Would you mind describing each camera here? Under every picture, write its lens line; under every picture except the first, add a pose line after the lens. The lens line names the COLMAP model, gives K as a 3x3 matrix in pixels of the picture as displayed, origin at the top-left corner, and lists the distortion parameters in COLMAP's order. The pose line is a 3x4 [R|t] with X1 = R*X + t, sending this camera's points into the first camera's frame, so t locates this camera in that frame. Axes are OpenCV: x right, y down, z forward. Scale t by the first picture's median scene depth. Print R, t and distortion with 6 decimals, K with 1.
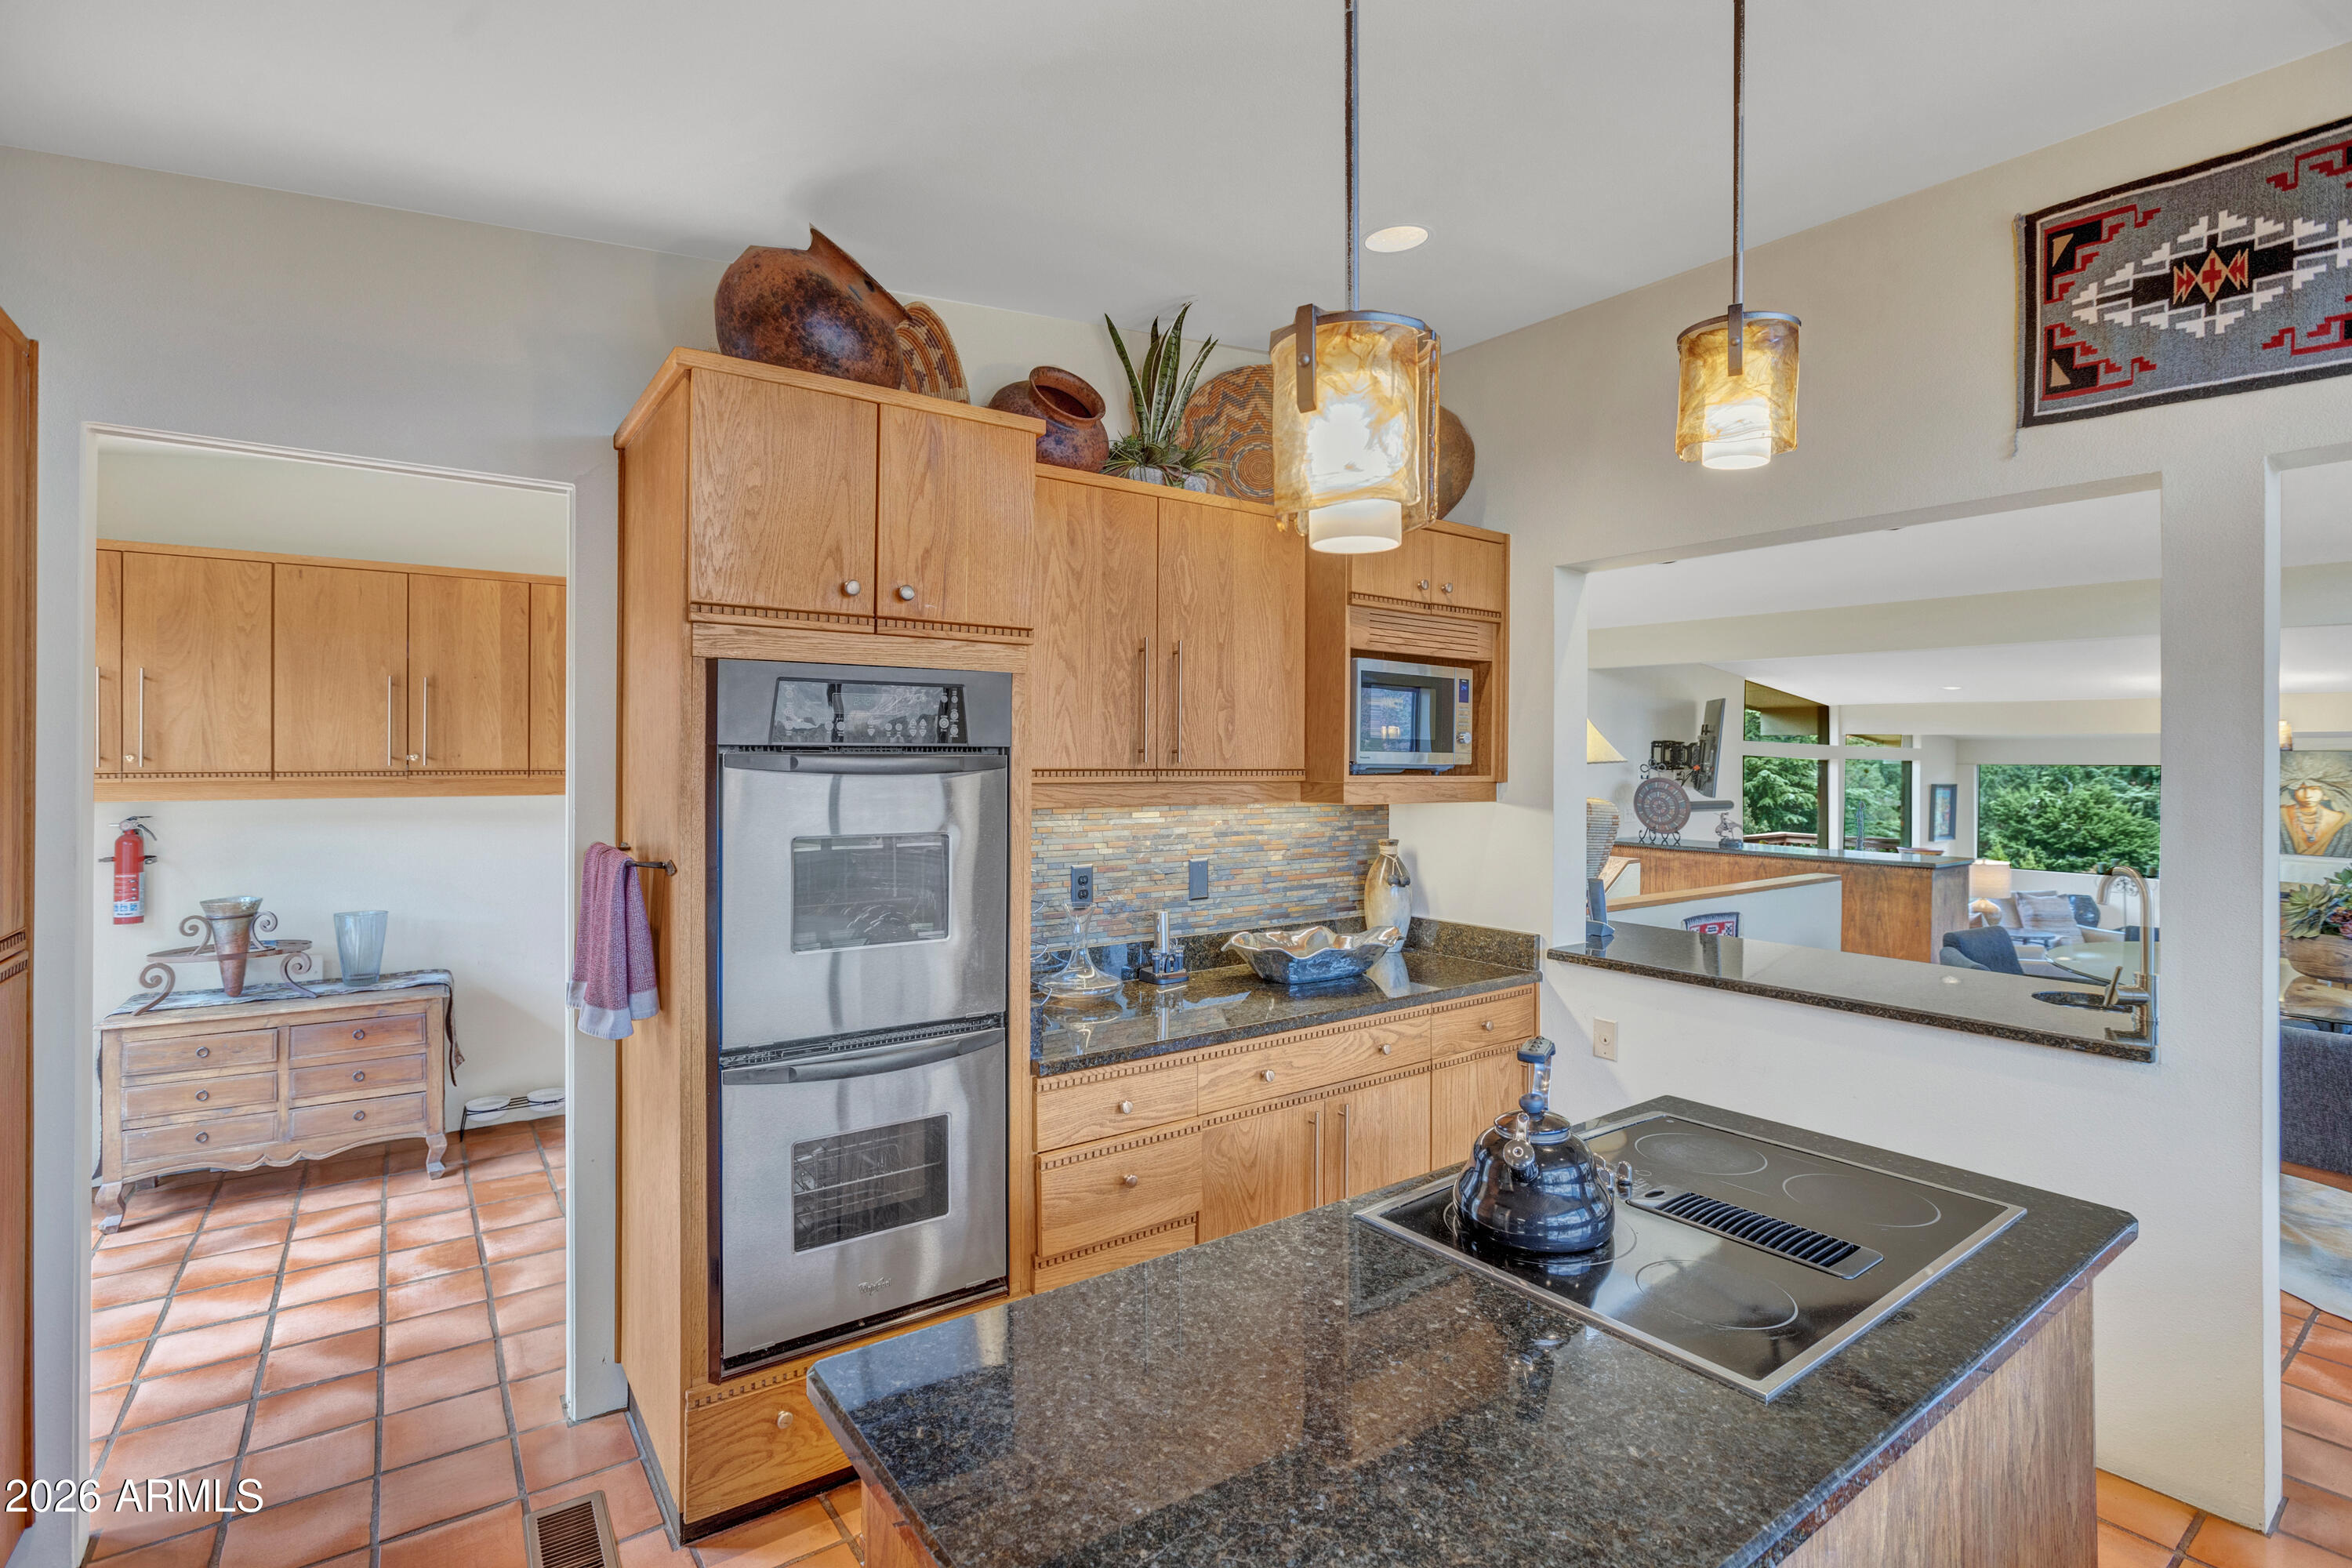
lens RADIAL K [[1096.4, 0, 1150.3], [0, 1096.4, 761.2], [0, 0, 1]] dist [-0.042329, 0.008105]
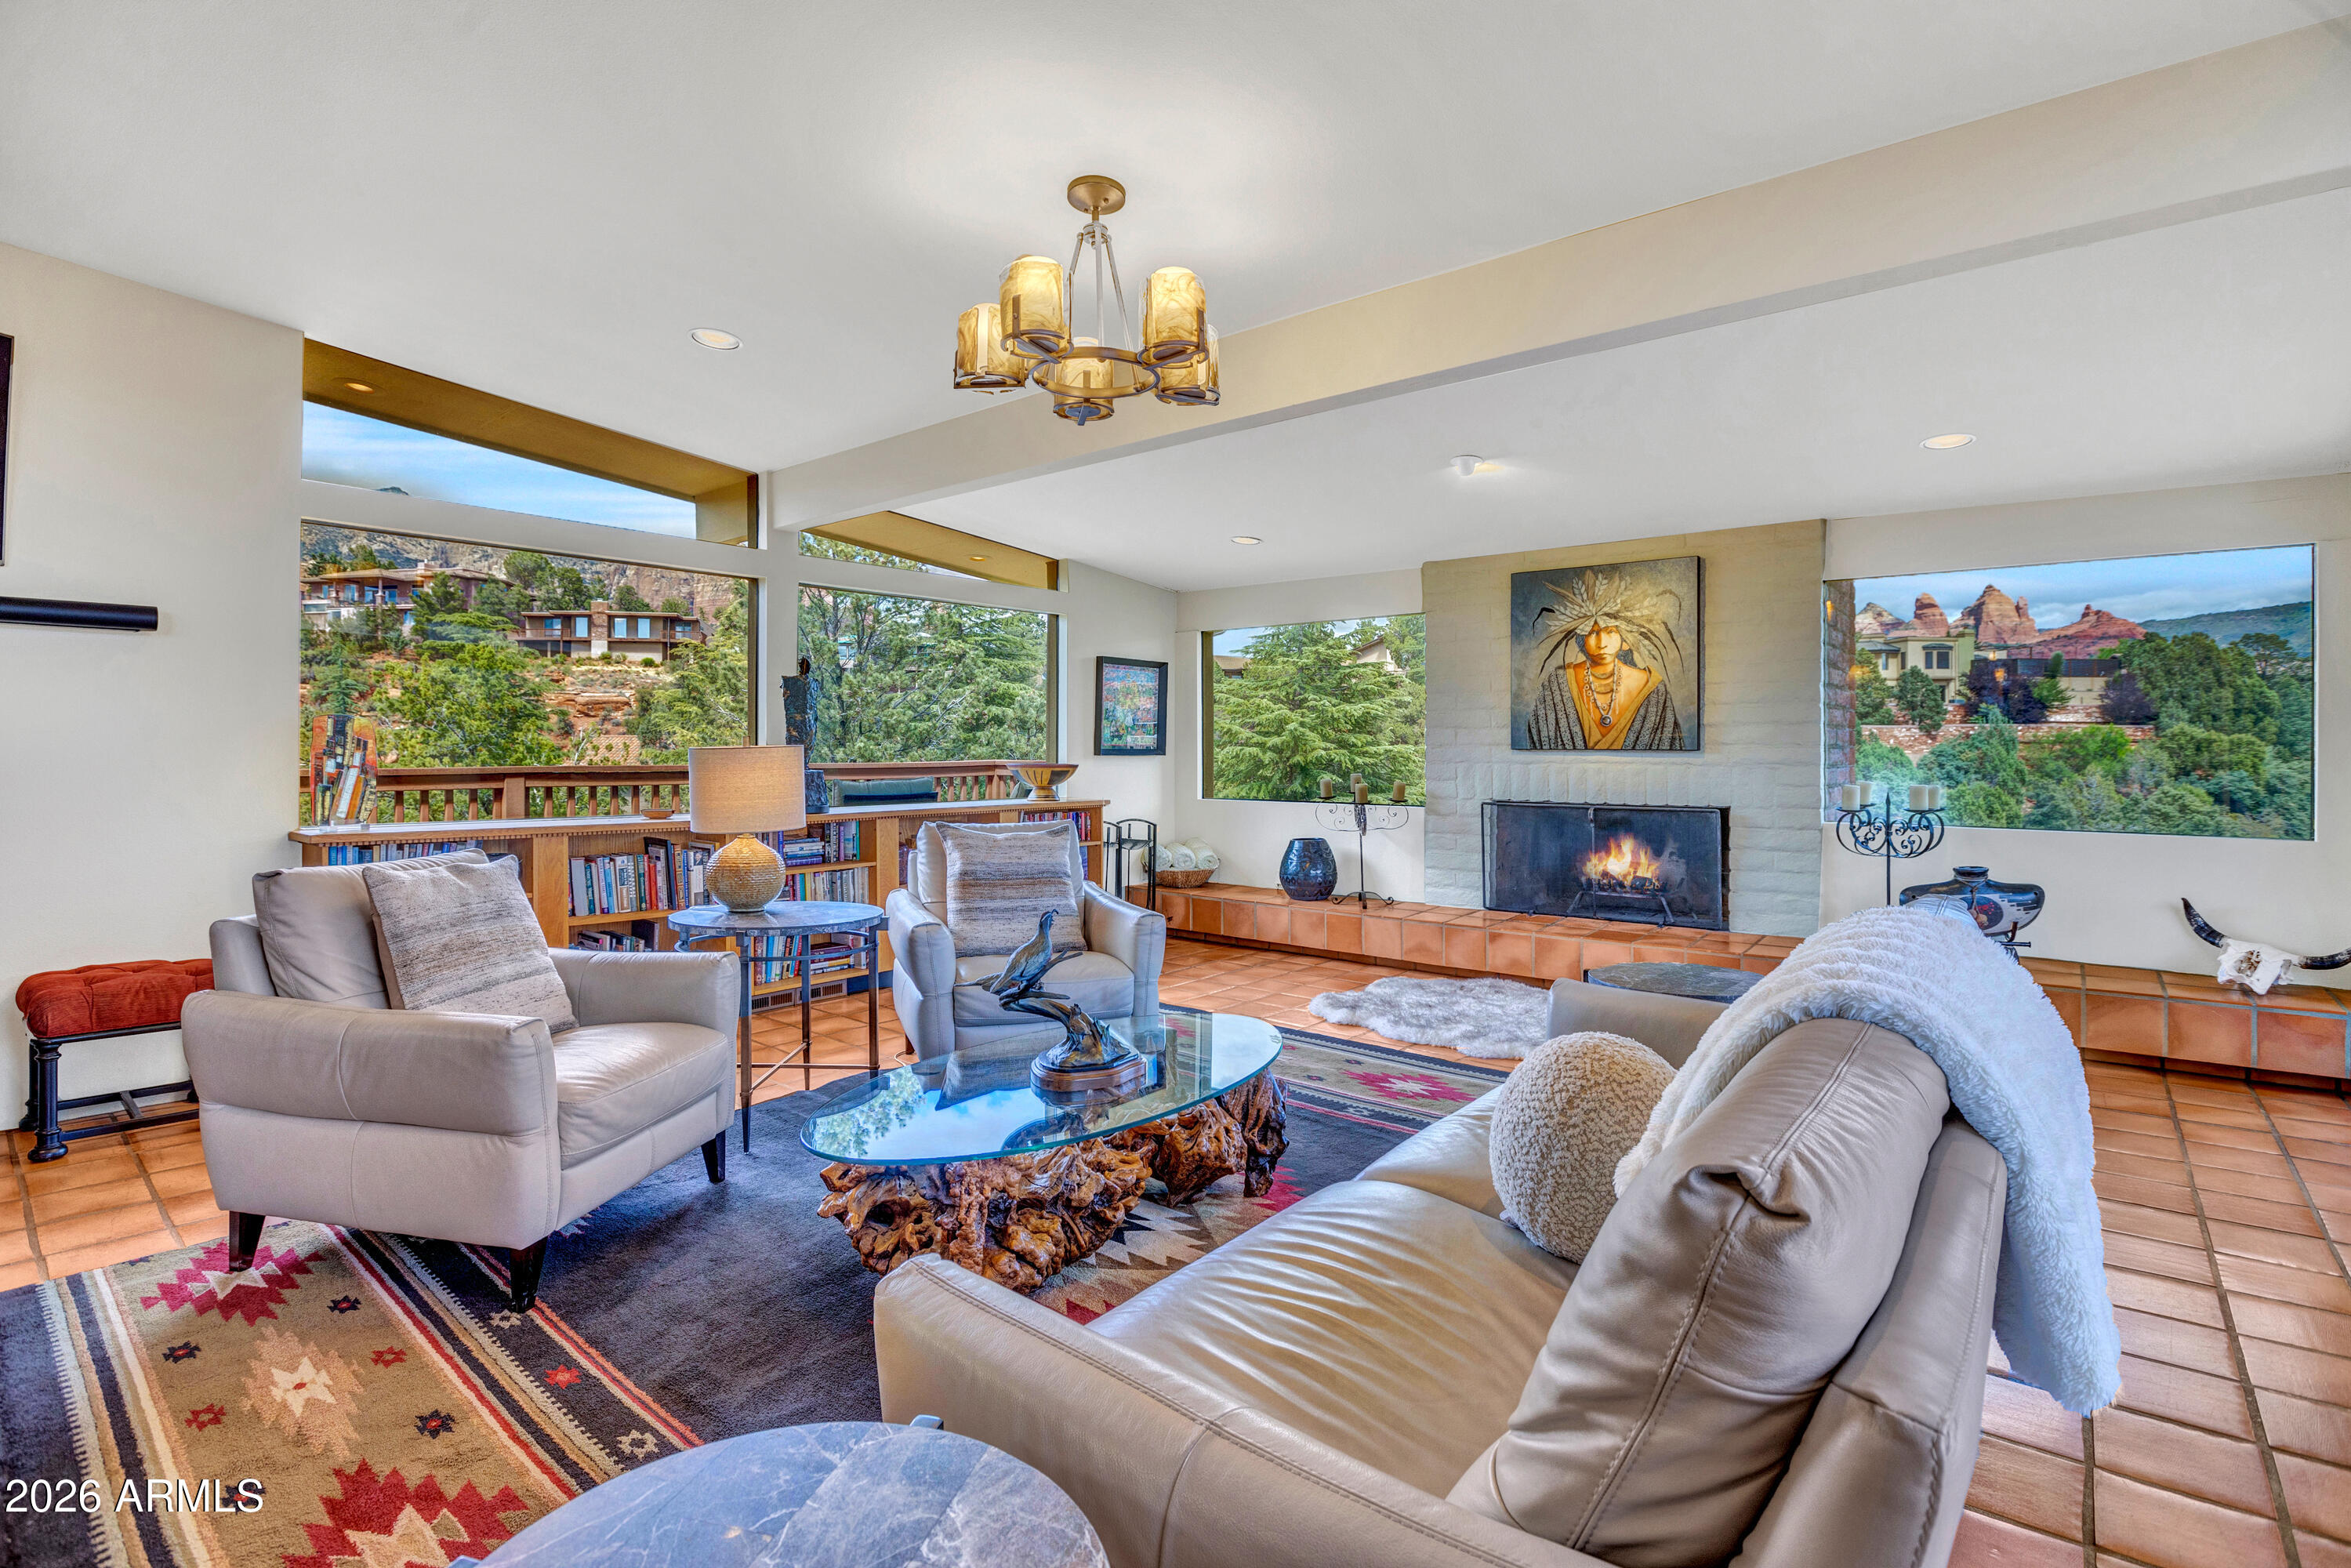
lens RADIAL K [[1082.8, 0, 1181.5], [0, 1082.8, 731.7], [0, 0, 1]] dist [-0.028193, 0.001687]
pose [[0.965531, -0.004886, 0.260242, 1.415503], [0.009535, 0.999817, -0.016605, 0.167584], [-0.260114, 0.018514, 0.965401, 0.973712]]
